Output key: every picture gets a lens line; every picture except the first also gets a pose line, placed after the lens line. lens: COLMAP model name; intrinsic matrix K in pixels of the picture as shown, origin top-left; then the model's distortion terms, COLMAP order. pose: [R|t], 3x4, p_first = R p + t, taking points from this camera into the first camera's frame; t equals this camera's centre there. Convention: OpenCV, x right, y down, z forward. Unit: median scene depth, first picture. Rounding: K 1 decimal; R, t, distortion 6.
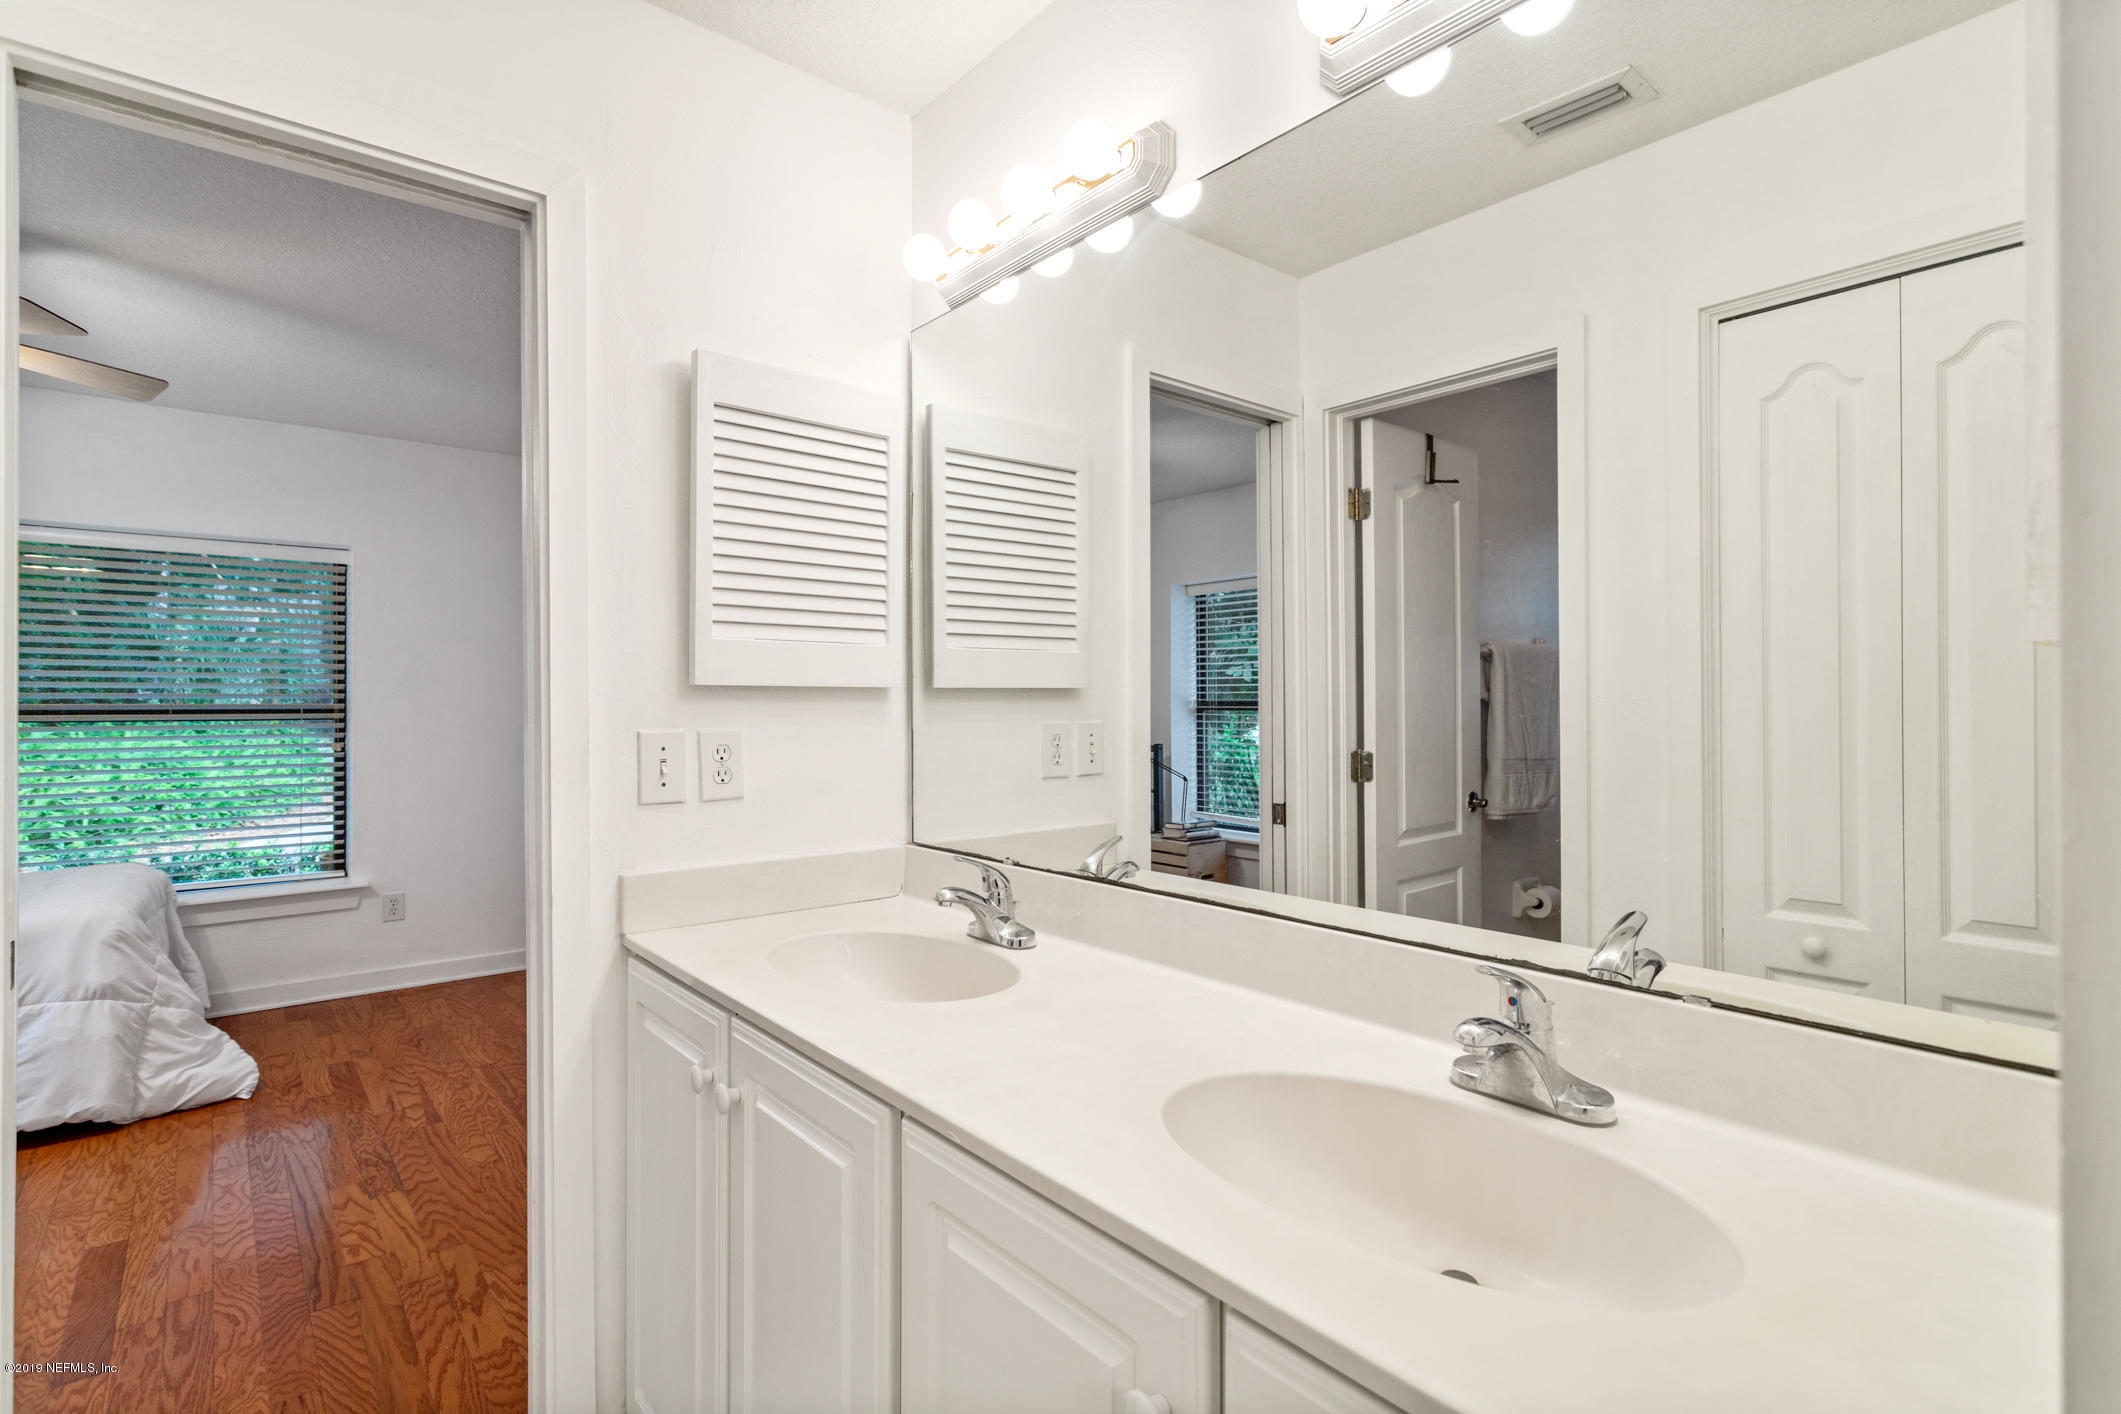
lens RADIAL K [[1001.7, 0, 1047.1], [0, 1001.7, 699.5], [0, 0, 1]] dist [0.000066, 0.000182]
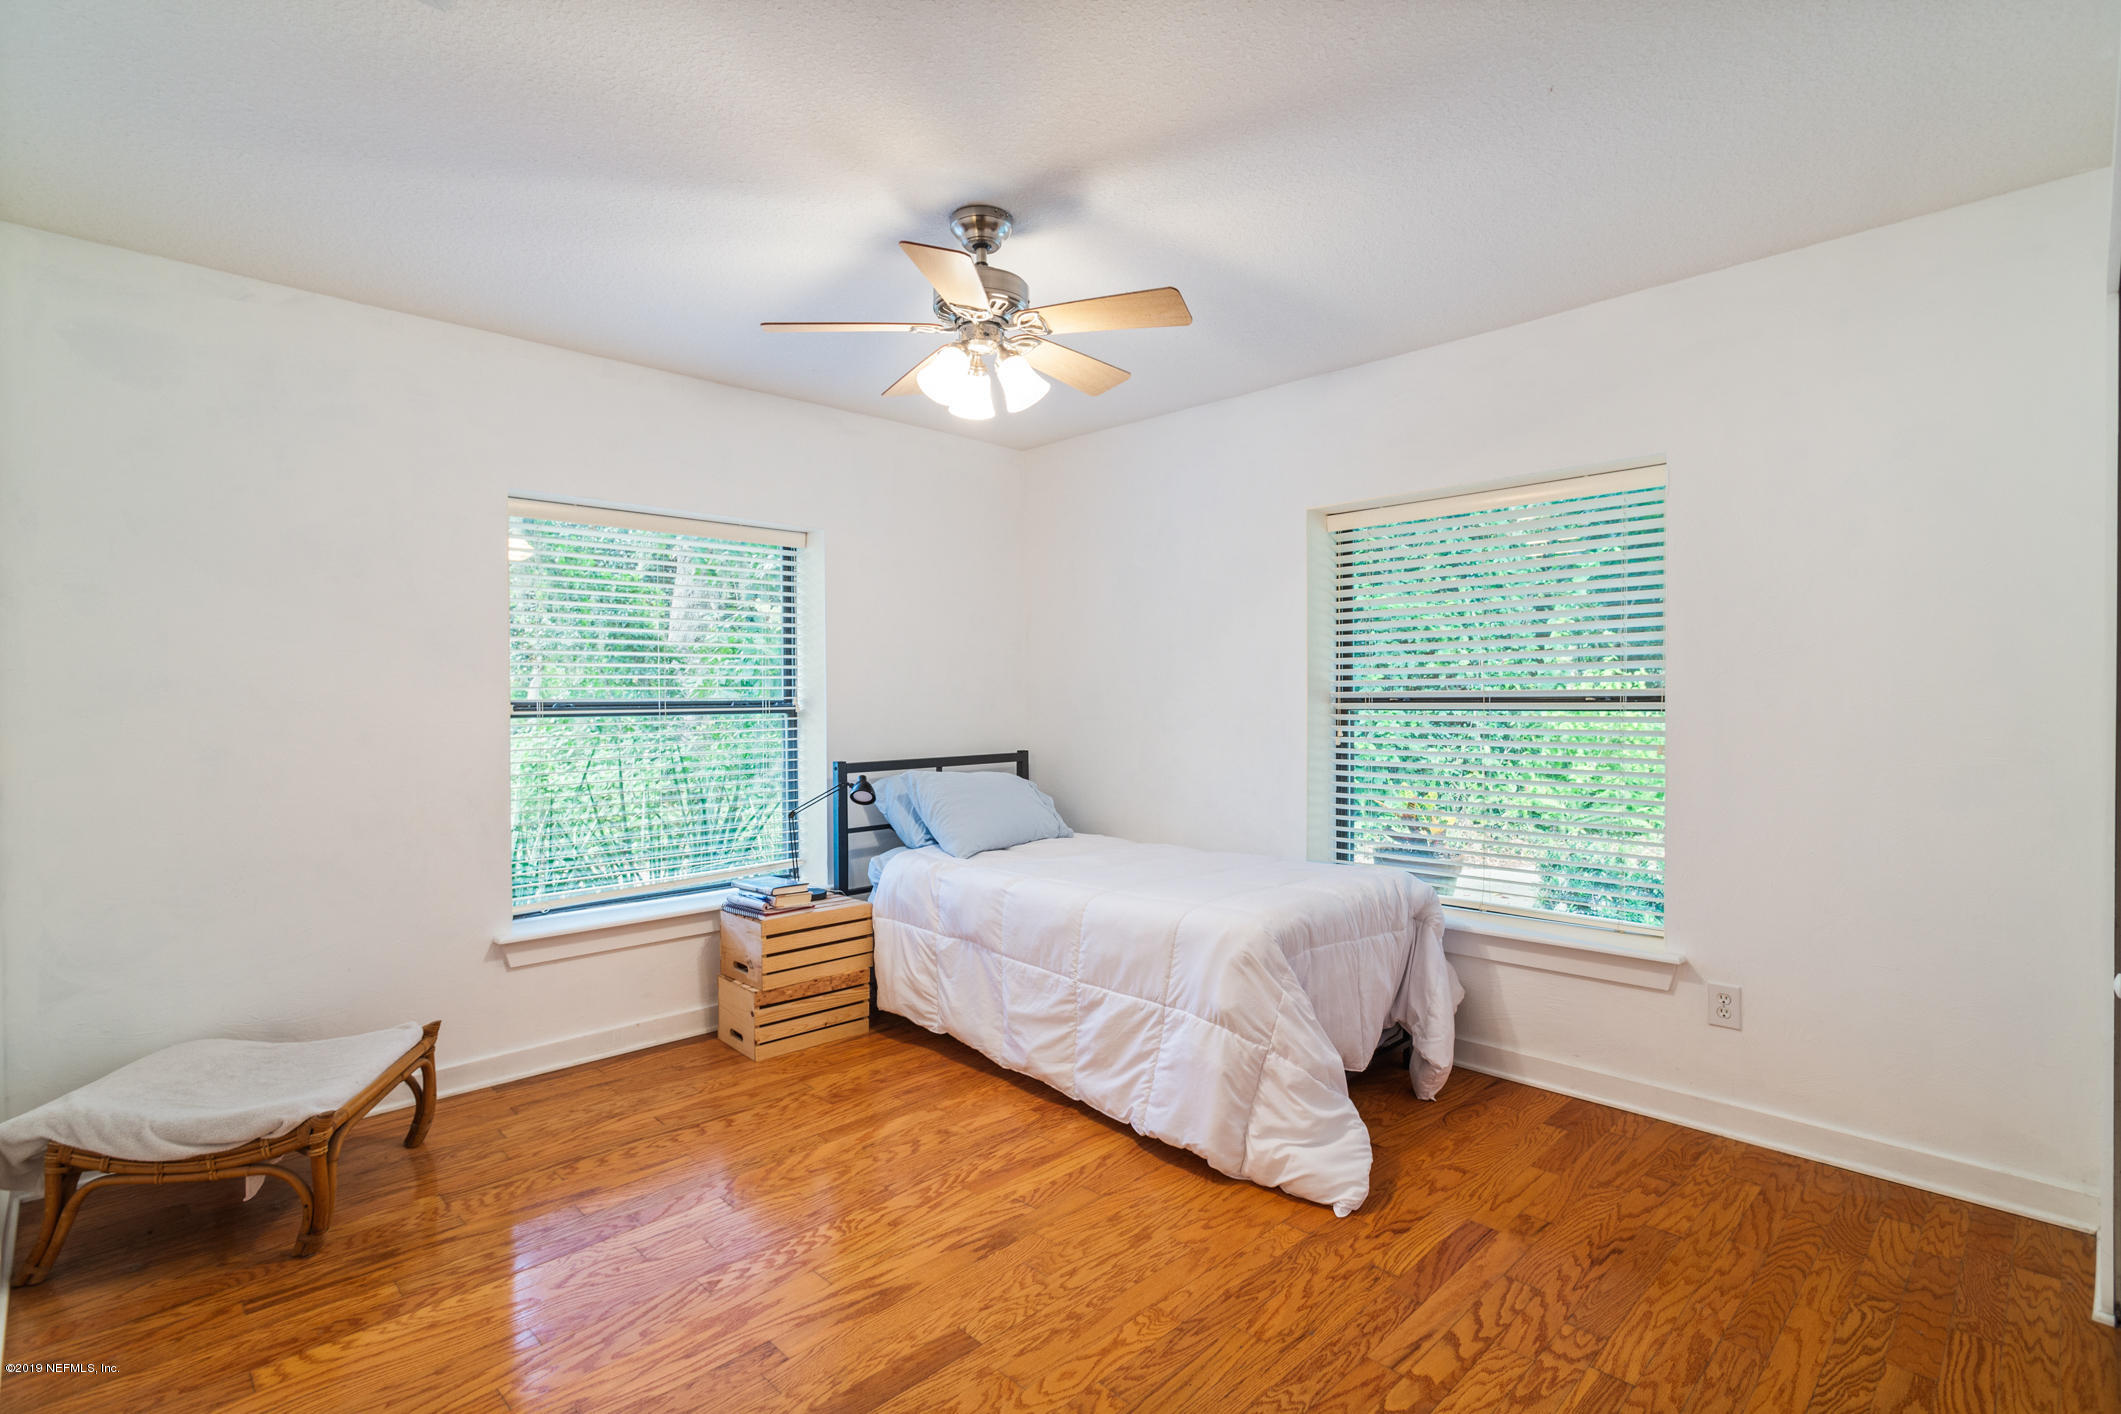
lens RADIAL K [[1001.7, 0, 1047.1], [0, 1001.7, 699.5], [0, 0, 1]] dist [0.000066, 0.000182]
pose [[0.081353, 0.005294, -0.996671, -0.069788], [0.010958, 0.999921, 0.006206, 0.002620], [0.996625, -0.011426, 0.081288, 0.739968]]
